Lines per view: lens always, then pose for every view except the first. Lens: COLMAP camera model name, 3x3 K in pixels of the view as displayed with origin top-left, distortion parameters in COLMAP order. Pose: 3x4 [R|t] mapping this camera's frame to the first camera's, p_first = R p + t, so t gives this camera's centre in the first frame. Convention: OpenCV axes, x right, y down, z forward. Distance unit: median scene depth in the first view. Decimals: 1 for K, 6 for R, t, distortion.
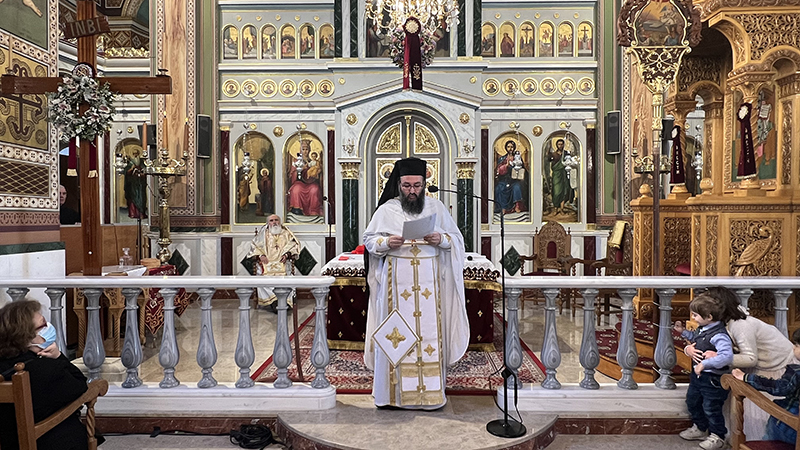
lens RADIAL K [[481.5, 0, 400.0], [0, 481.5, 225.0], [0, 0, 1]] dist [-0.004706, -0.001361]
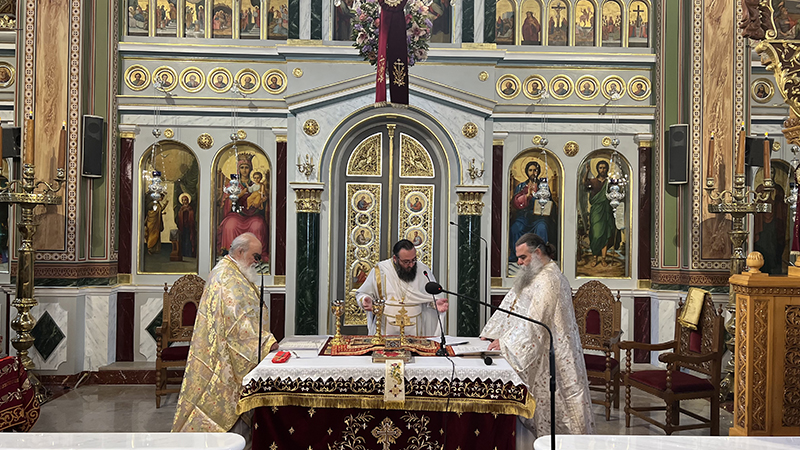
lens RADIAL K [[585.1, 0, 407.8], [0, 585.1, 231.4], [0, 0, 1]] dist [0.085523, -0.136867]
pose [[0.999083, 0.016732, 0.039423, 0.009466], [-0.015936, 0.999664, -0.020423, -0.051276], [-0.039751, 0.019776, 0.999014, 0.134343]]
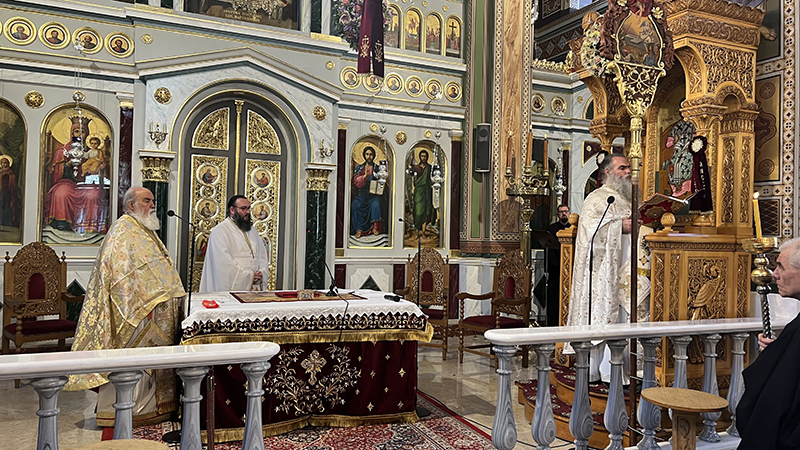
lens RADIAL K [[583.3, 0, 398.1], [0, 583.3, 225.2], [0, 0, 1]] dist [0.089181, -0.140826]
pose [[0.907216, 0.030665, 0.419545, -0.141292], [-0.019890, 0.999351, -0.030035, -0.013612], [-0.420194, 0.018903, 0.907237, 0.086213]]
